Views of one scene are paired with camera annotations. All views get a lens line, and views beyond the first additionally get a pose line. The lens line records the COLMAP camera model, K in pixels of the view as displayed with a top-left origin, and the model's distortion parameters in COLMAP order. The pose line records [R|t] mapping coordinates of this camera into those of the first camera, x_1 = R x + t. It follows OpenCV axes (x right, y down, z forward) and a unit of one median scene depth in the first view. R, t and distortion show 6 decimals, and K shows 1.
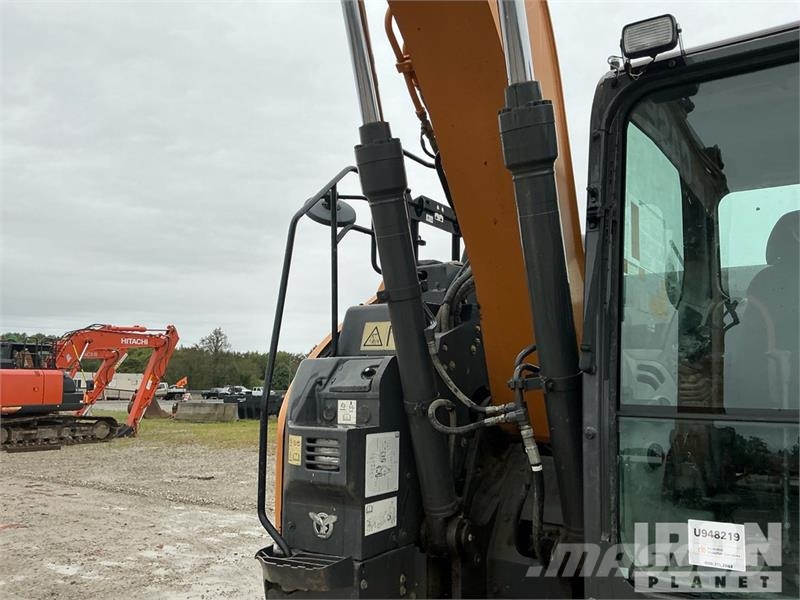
lens RADIAL K [[667.3, 0, 396.1], [0, 667.3, 292.5], [0, 0, 1]] dist [0.115169, -0.229525]
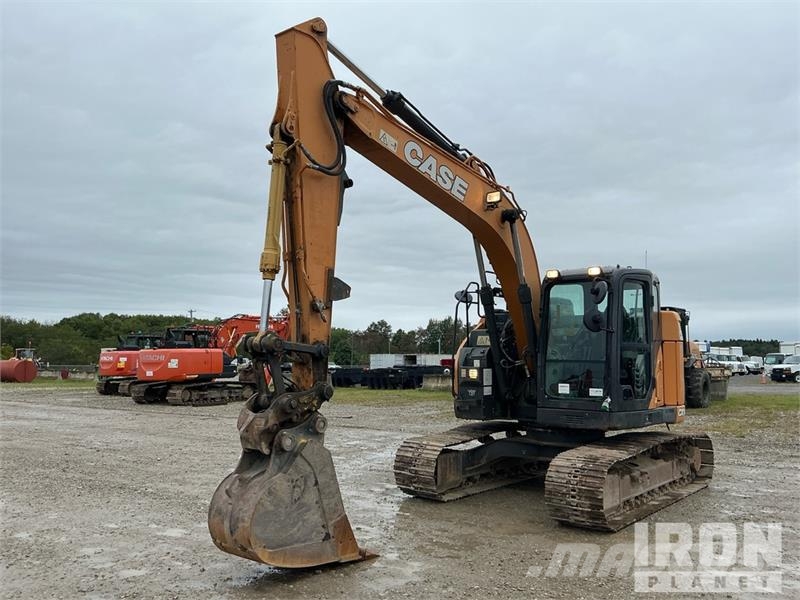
lens RADIAL K [[667.3, 0, 402.1], [0, 667.3, 295.2], [0, 0, 1]] dist [0.115169, -0.229525]
pose [[0.997471, -0.011384, -0.070154, -0.166535], [0.014179, 0.999120, 0.039464, -0.251645], [0.069643, -0.040358, 0.996755, -1.960266]]
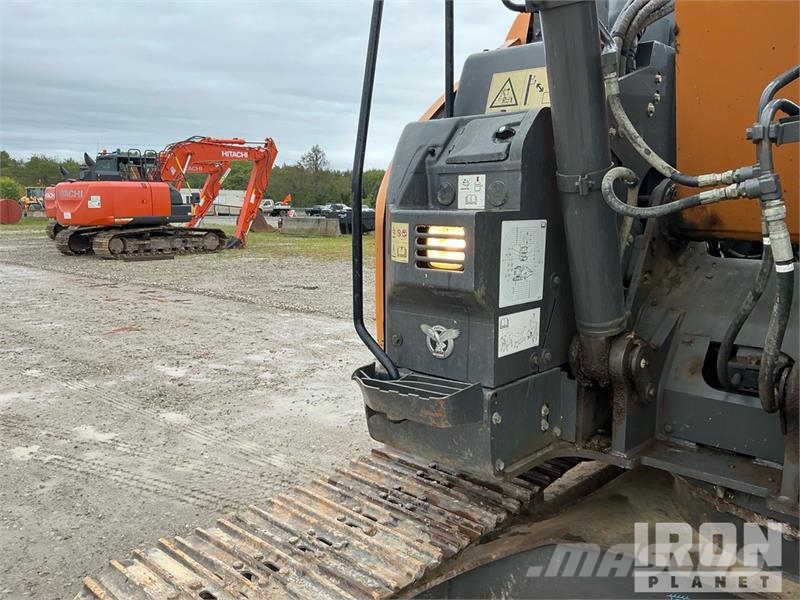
lens RADIAL K [[667.3, 0, 399.3], [0, 667.3, 297.2], [0, 0, 1]] dist [0.115169, -0.229525]
pose [[0.990105, 0.020761, -0.138784, -0.037888], [0.017755, 0.962513, 0.270652, 0.072490], [0.139200, -0.270438, 0.952621, 0.226021]]
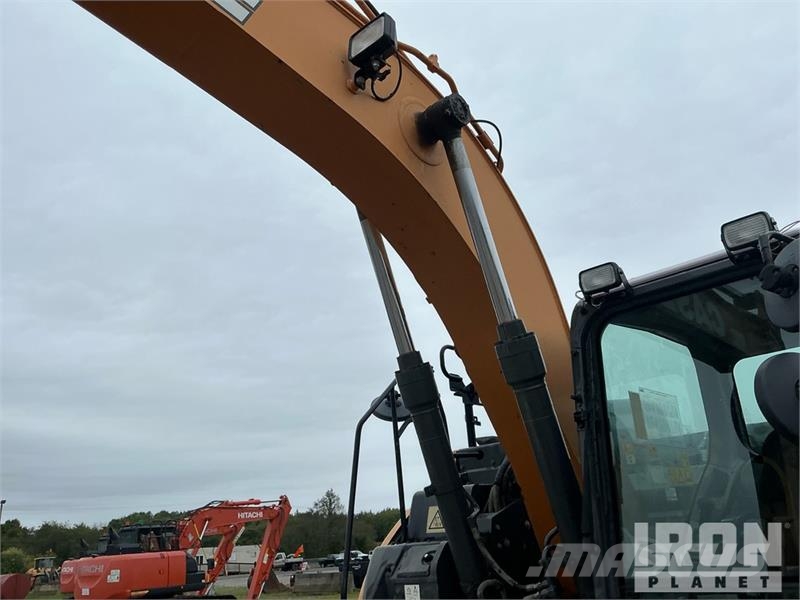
lens RADIAL K [[667.3, 0, 398.8], [0, 667.3, 301.6], [0, 0, 1]] dist [0.115169, -0.229525]
pose [[0.983353, -0.123693, -0.133105, 0.094337], [0.094250, 0.973501, -0.208359, -0.058553], [0.155351, 0.192345, 0.968953, -0.183946]]
